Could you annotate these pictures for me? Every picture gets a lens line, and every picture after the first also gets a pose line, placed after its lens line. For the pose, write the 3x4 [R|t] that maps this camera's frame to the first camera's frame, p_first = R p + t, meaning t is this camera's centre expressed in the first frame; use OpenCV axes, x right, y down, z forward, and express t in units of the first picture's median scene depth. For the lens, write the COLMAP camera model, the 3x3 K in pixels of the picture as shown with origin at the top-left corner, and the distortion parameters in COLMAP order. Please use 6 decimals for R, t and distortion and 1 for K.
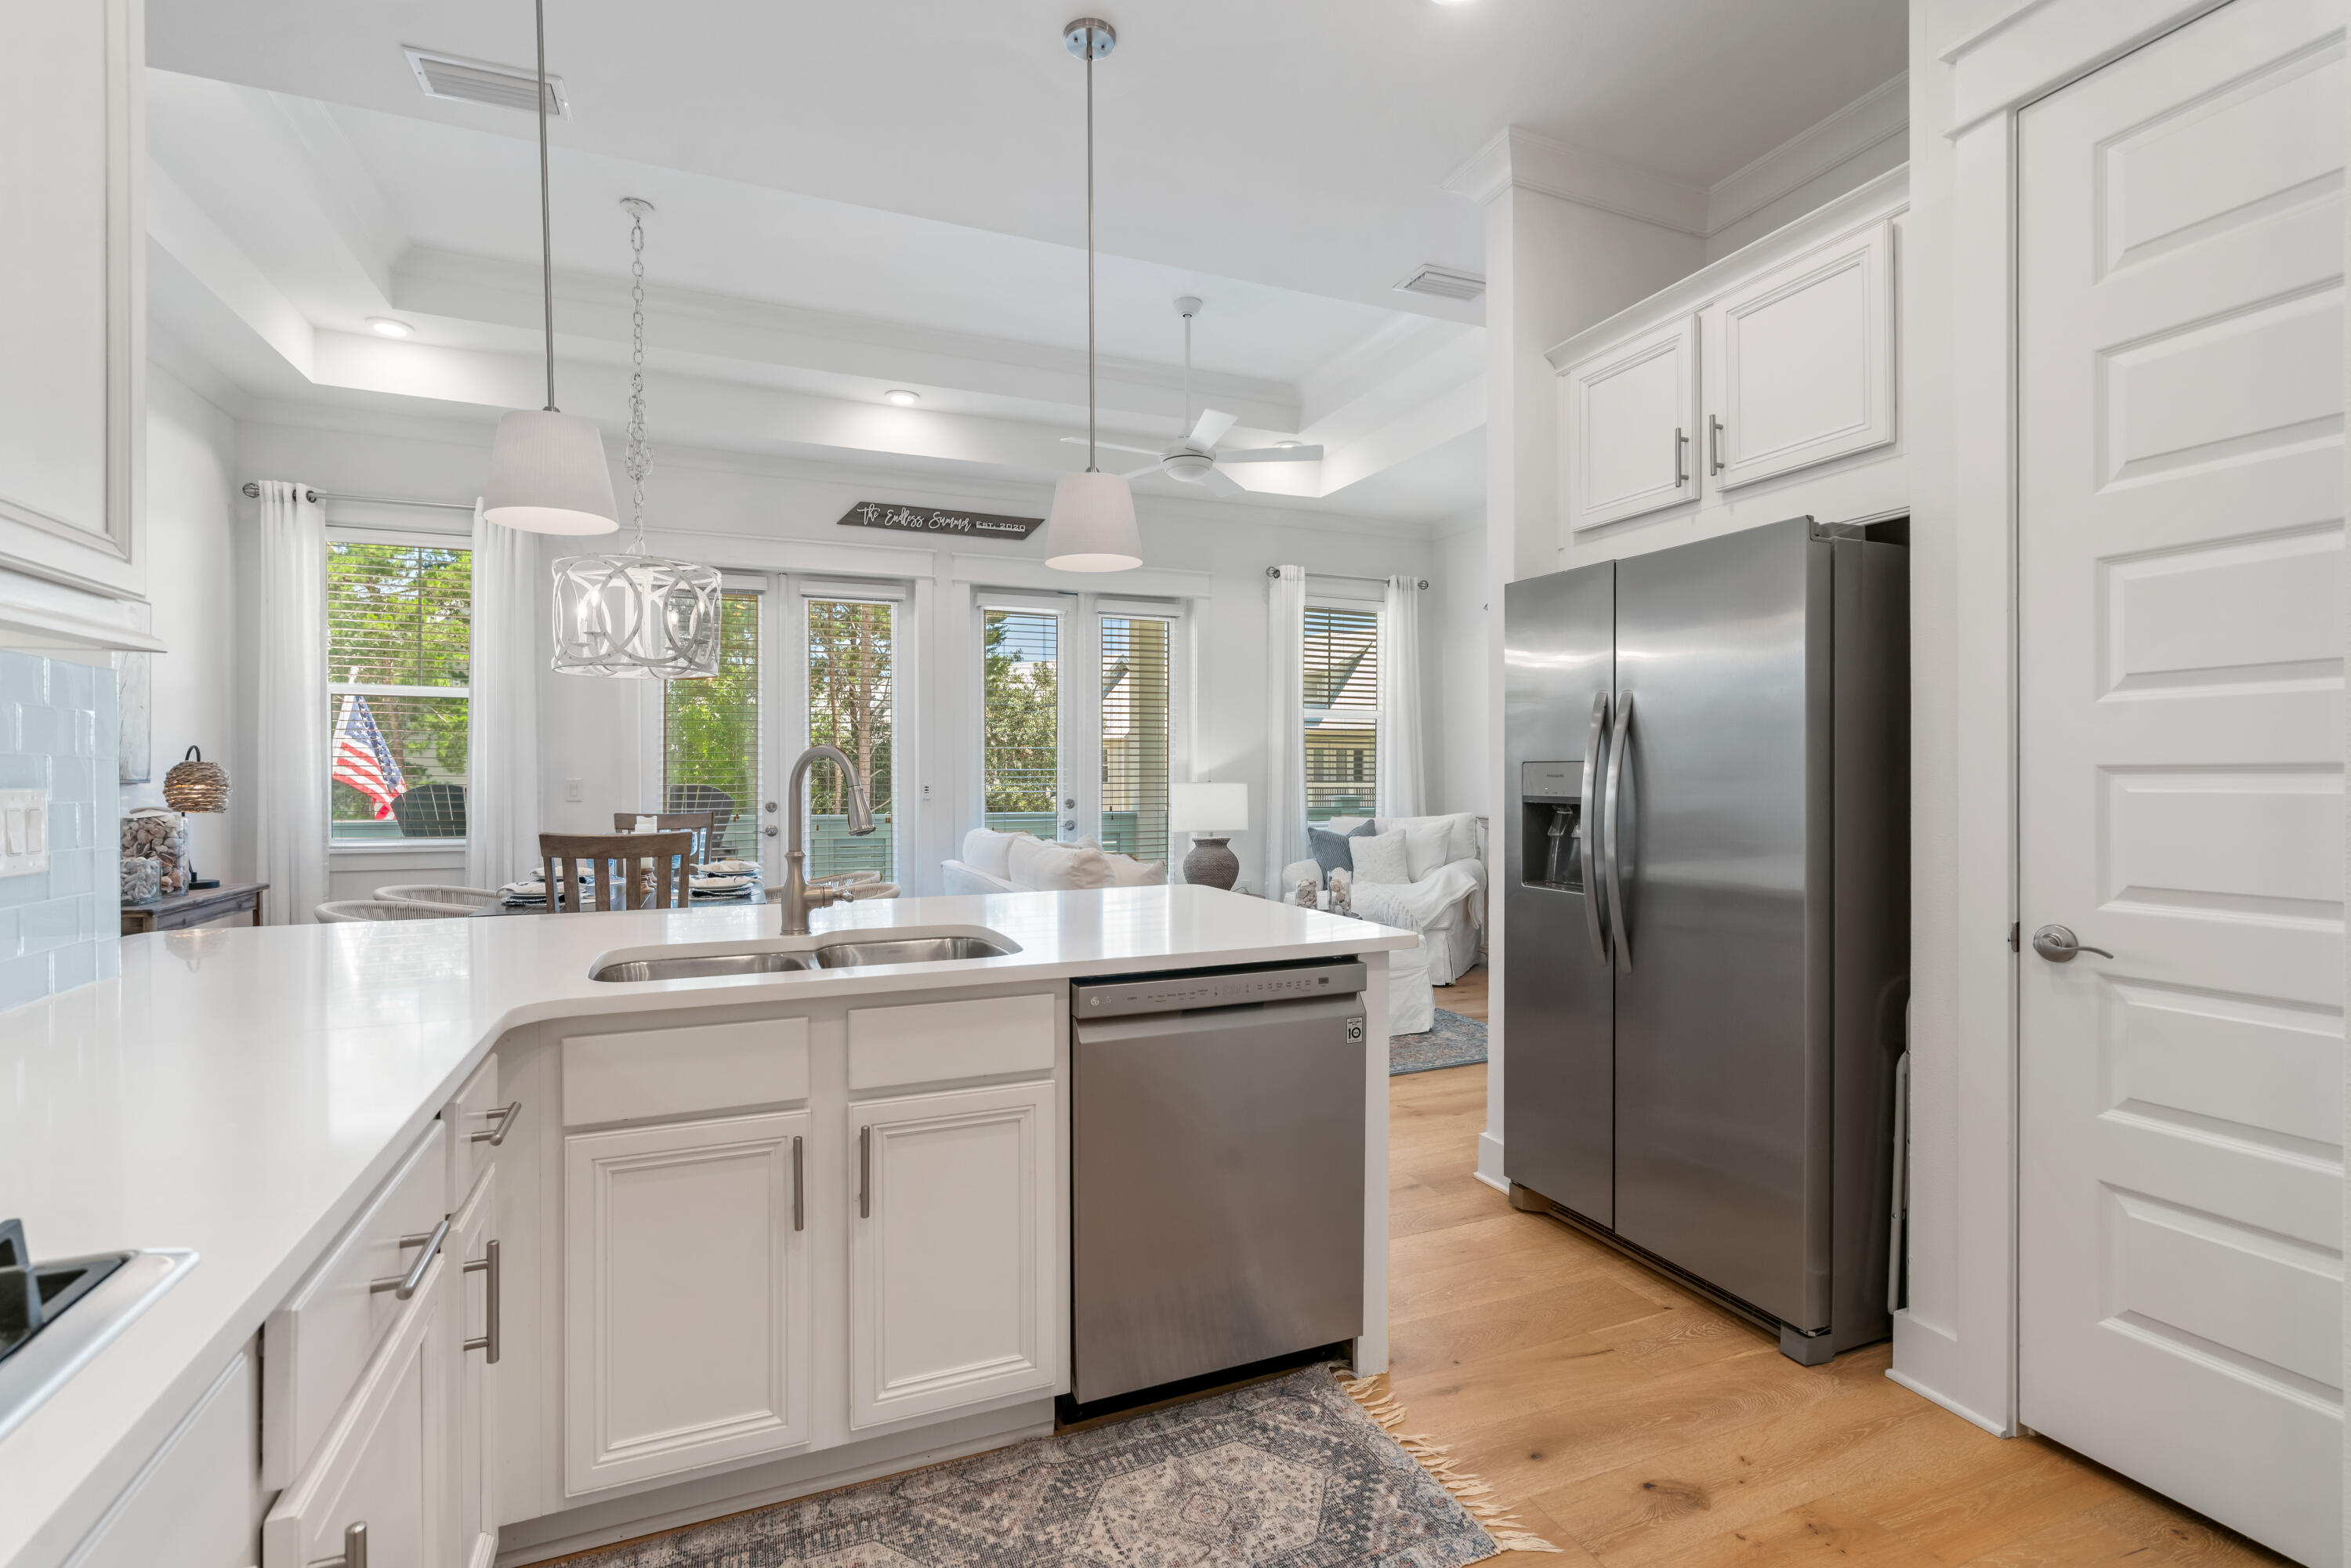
lens RADIAL K [[1066.9, 0, 1179.1], [0, 1066.9, 770.4], [0, 0, 1]] dist [-0.000312, -0.024604]
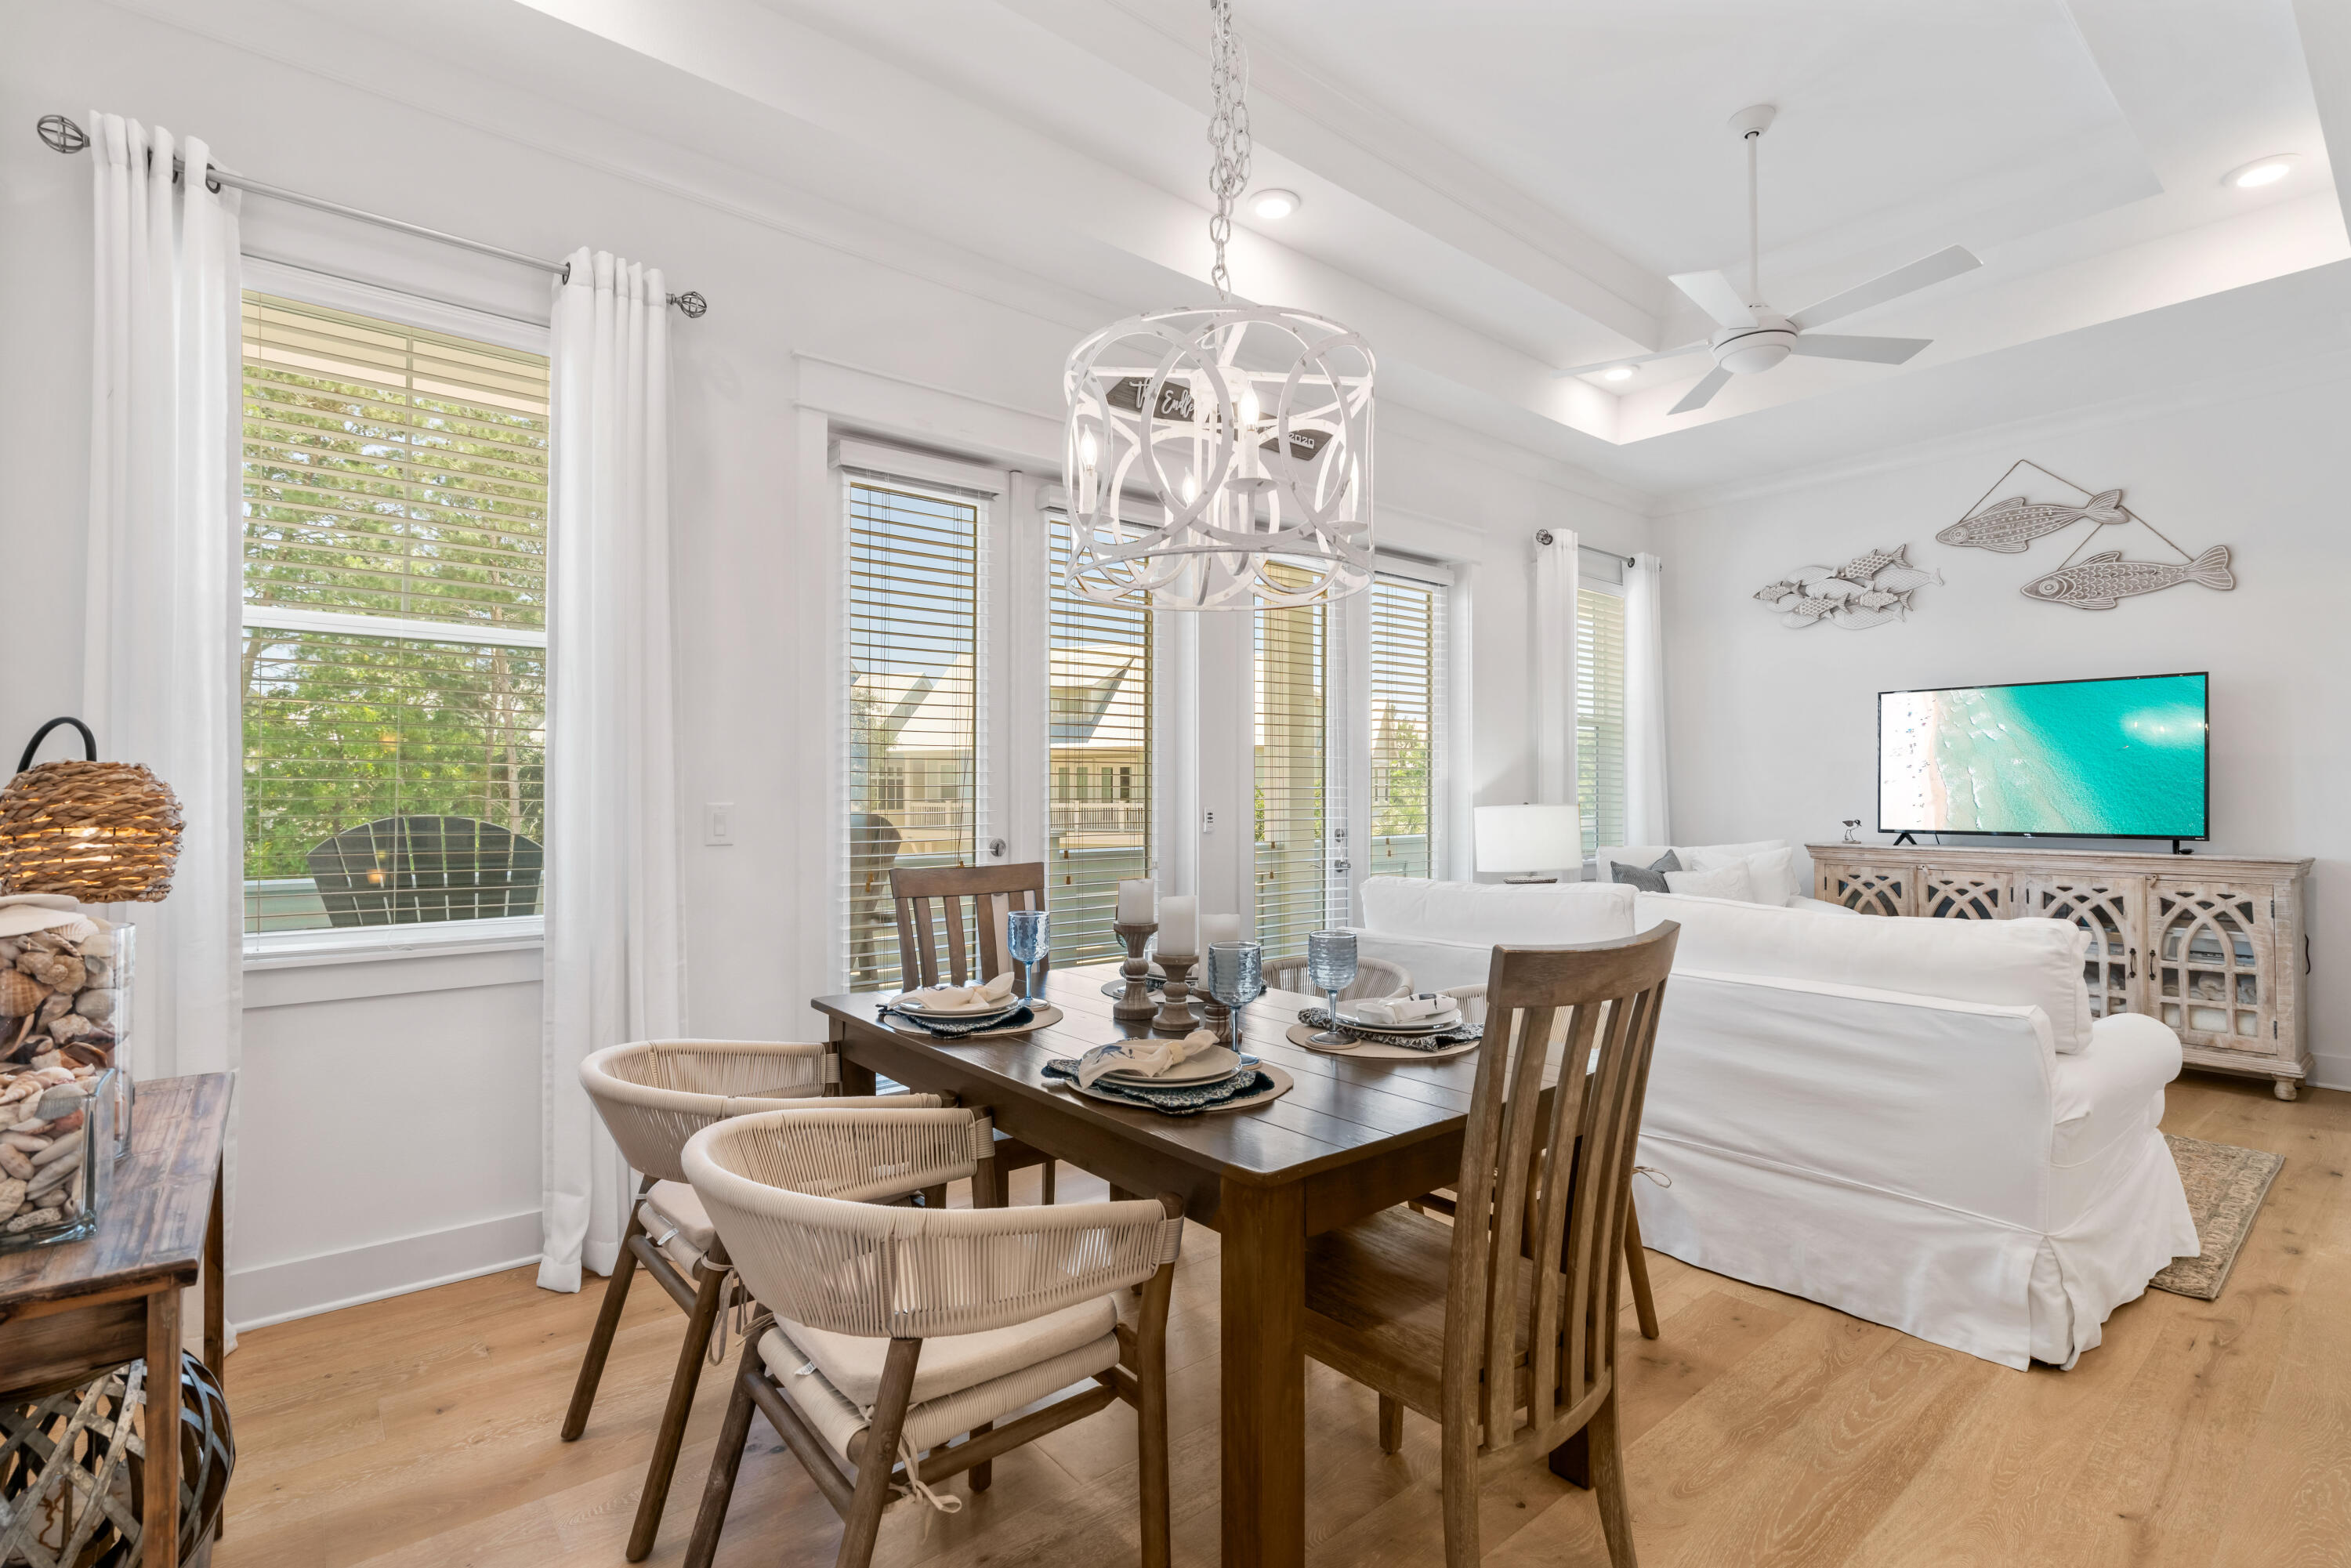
lens RADIAL K [[1097.6, 0, 1174.5], [0, 1097.6, 778.4], [0, 0, 1]] dist [0.000582, 0.000622]
pose [[0.958593, 0.002008, 0.284772, -0.453131], [0.001196, 0.999938, -0.011074, 0.001203], [-0.284777, 0.010956, 0.958531, 0.349047]]
